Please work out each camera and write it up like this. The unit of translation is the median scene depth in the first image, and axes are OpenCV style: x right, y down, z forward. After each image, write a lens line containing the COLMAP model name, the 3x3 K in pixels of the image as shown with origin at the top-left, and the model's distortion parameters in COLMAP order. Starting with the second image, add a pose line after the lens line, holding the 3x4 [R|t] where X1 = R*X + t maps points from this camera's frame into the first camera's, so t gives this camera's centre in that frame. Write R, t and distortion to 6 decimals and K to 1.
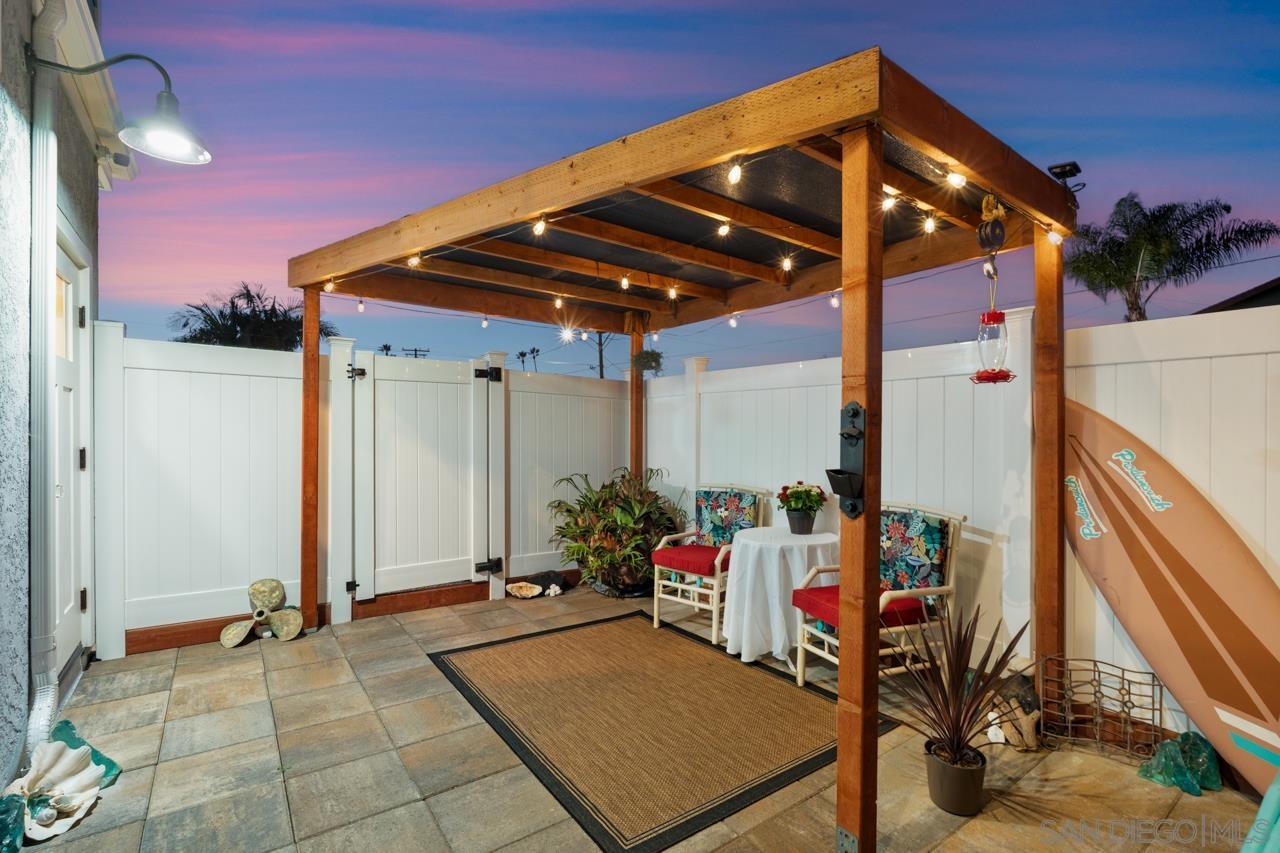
lens RADIAL K [[576.9, 0, 640.4], [0, 576.9, 436.0], [0, 0, 1]] dist [-0.000631, -0.000643]
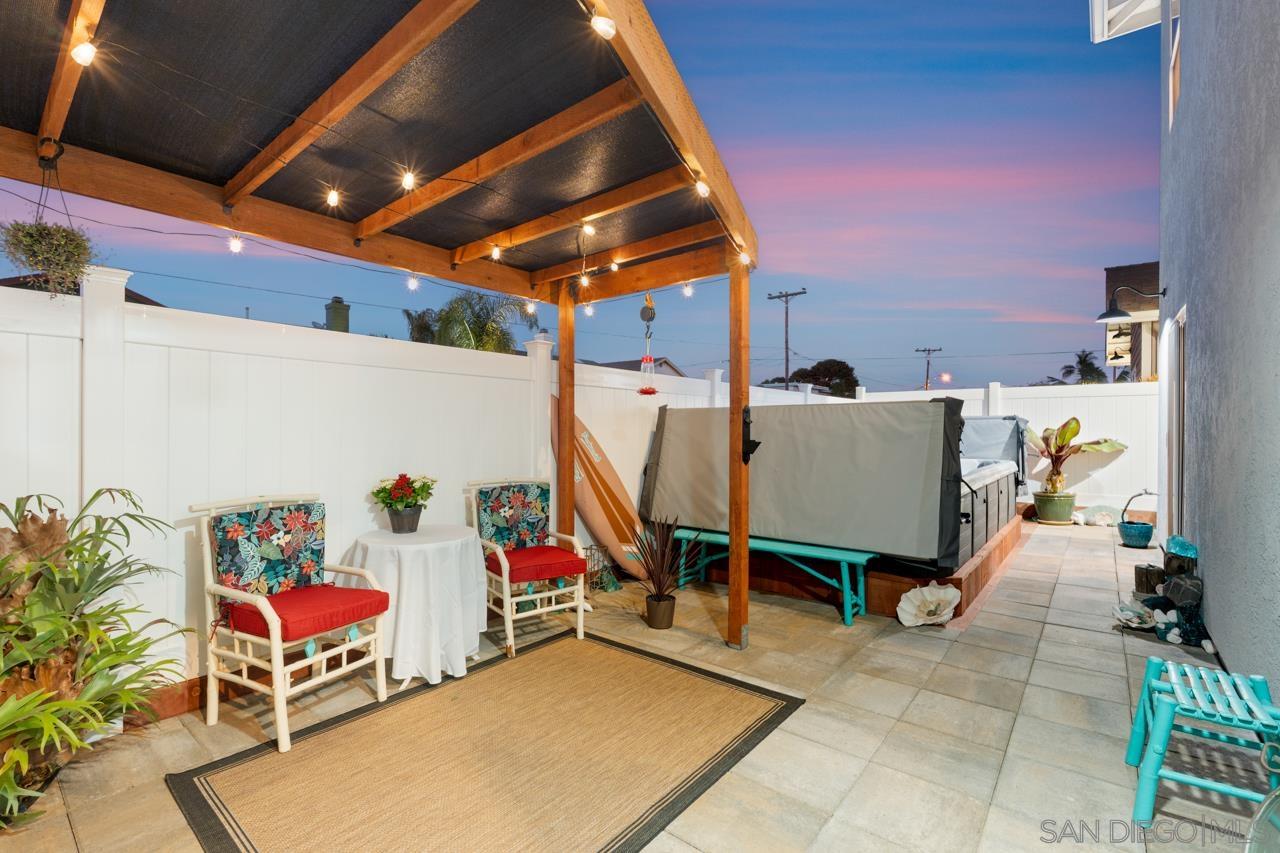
lens RADIAL K [[558.9, 0, 640.0], [0, 558.9, 426.5], [0, 0, 1]] dist [0.001421, 0.000140]
pose [[-0.247583, -0.001241, 0.968866, -2.350502], [-0.002118, 0.999997, 0.000739, 0.009207], [-0.968864, -0.001869, -0.247585, 3.054987]]
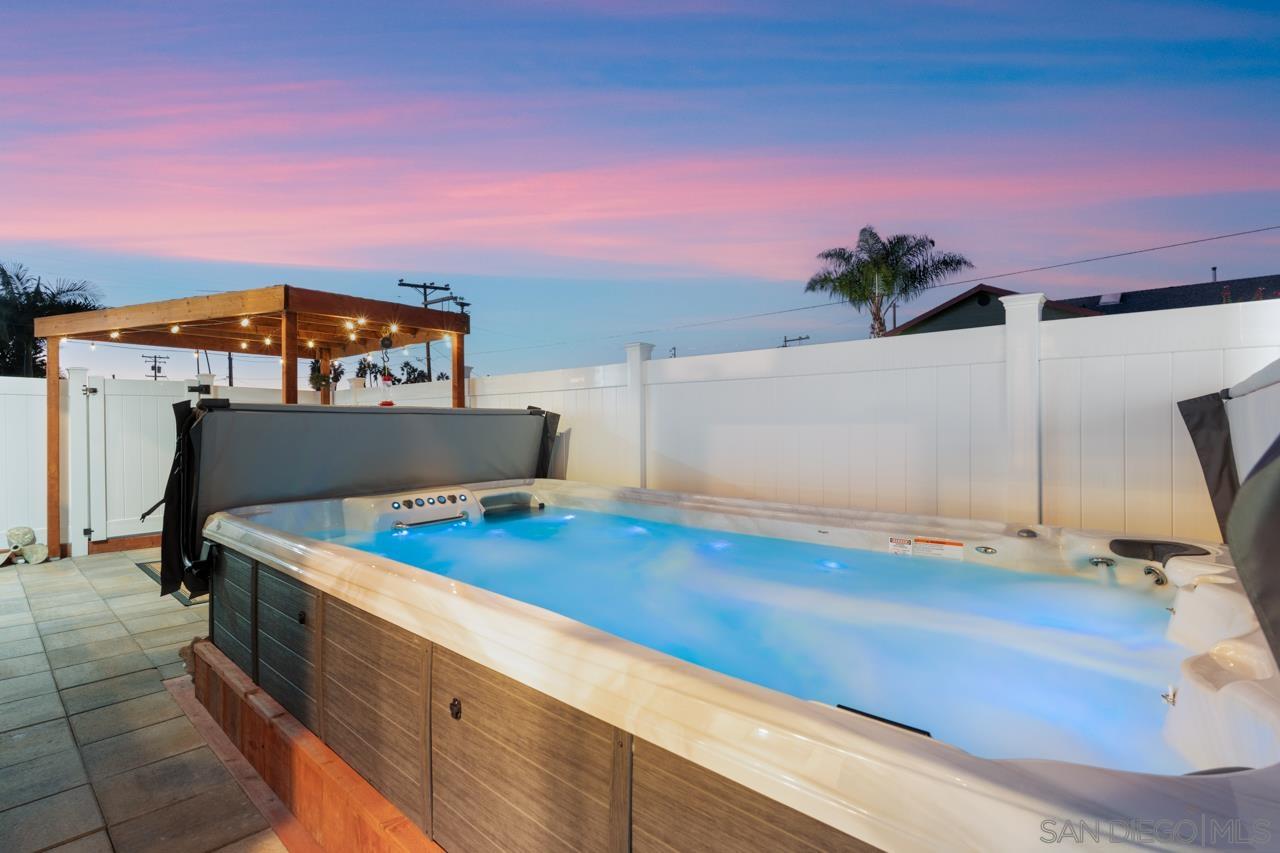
lens RADIAL K [[603.1, 0, 640.0], [0, 603.1, 426.5], [0, 0, 1]] dist [0.001590, -0.001190]
pose [[0.977322, -0.010726, 0.211486, 0.104736], [0.010947, 0.999940, 0.000124, -0.000038], [-0.211475, 0.002194, 0.977381, -0.153495]]
